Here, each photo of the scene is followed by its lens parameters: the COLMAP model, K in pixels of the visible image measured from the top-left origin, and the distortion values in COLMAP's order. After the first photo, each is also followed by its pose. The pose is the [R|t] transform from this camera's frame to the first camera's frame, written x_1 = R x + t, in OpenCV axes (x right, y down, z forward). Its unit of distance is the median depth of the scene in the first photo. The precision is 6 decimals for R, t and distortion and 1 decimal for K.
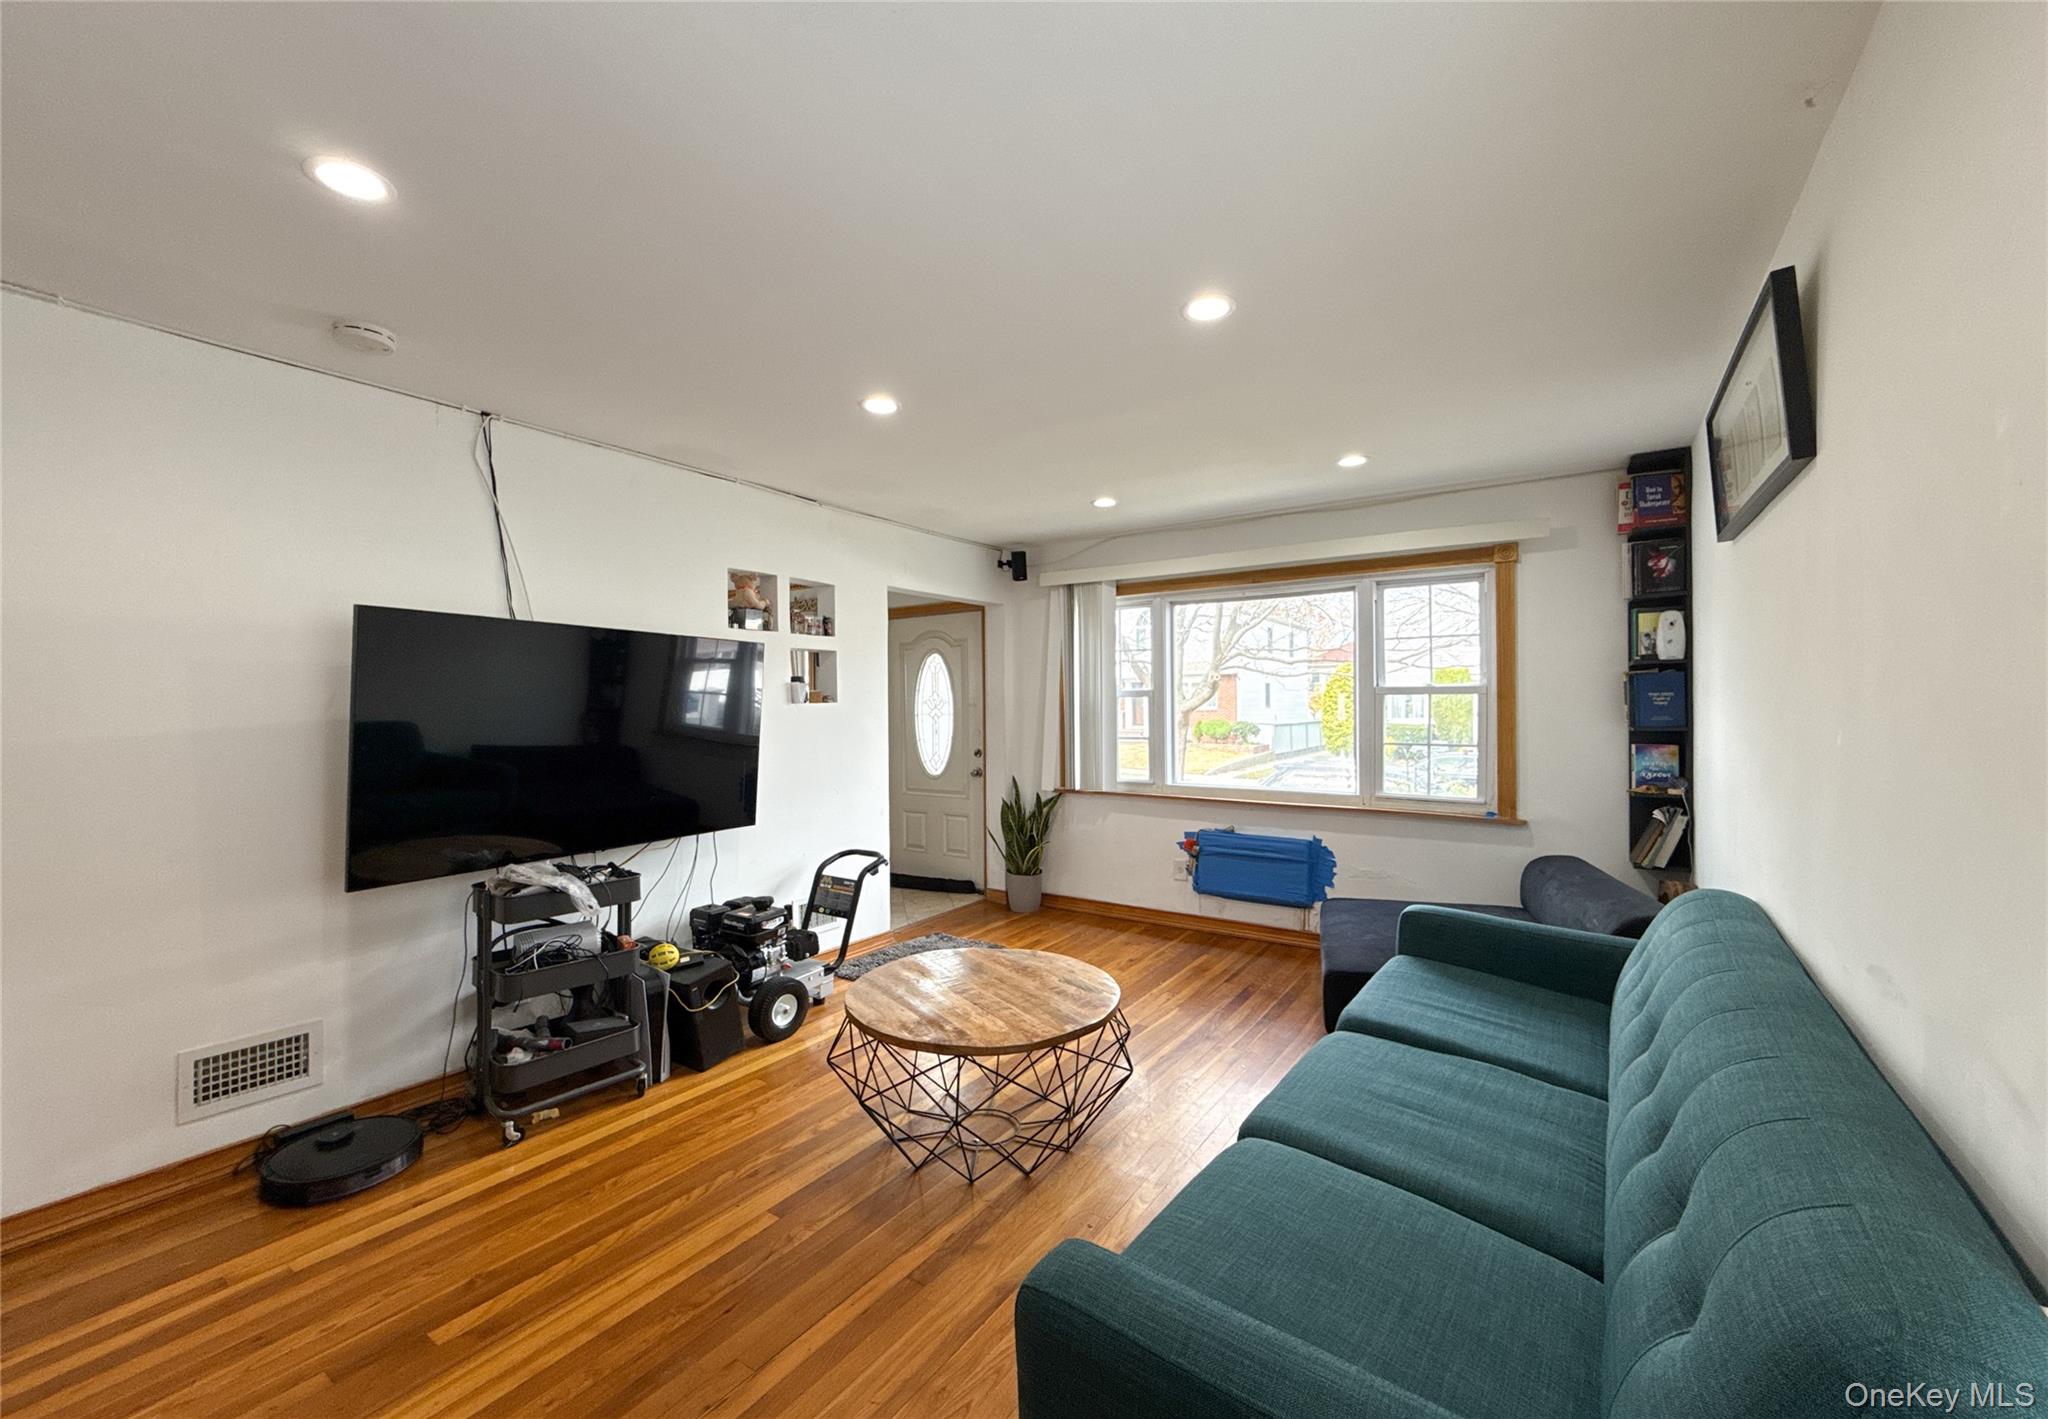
lens RADIAL K [[818.8, 0, 1026.1], [0, 818.8, 711.4], [0, 0, 1]] dist [-0.001796, -0.000088]
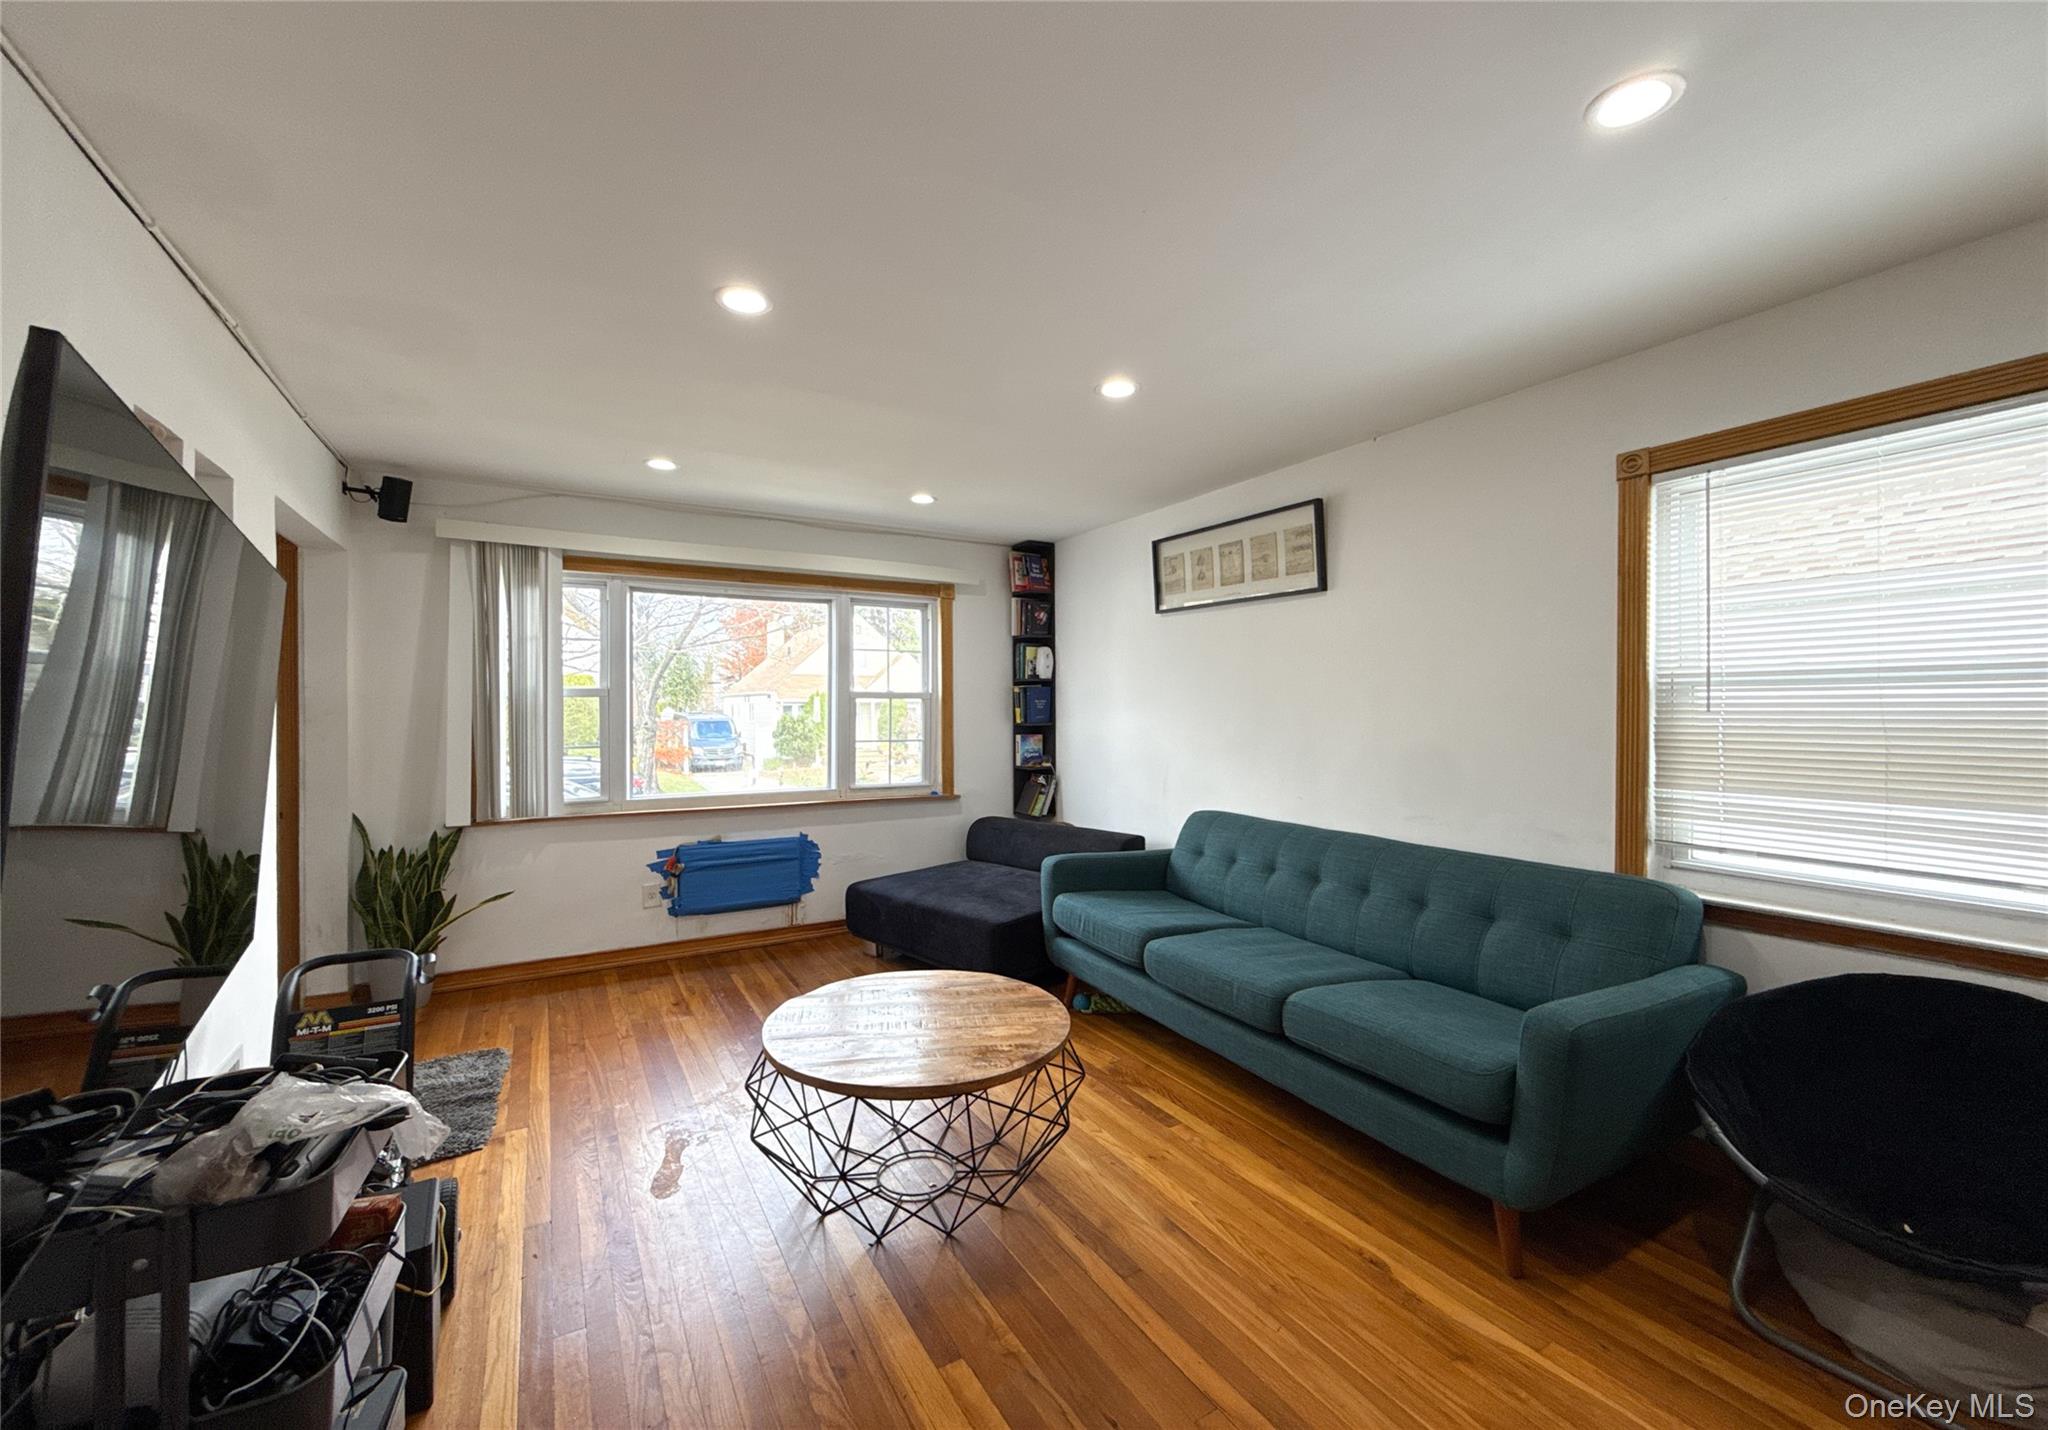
lens RADIAL K [[816.7, 0, 1025.1], [0, 816.7, 708.4], [0, 0, 1]] dist [0.001028, 0.000056]
pose [[0.427175, 0.003230, 0.904163, -0.481628], [0.005015, 0.999970, -0.005941, 0.000959], [-0.904155, 0.007072, 0.427146, 0.297290]]
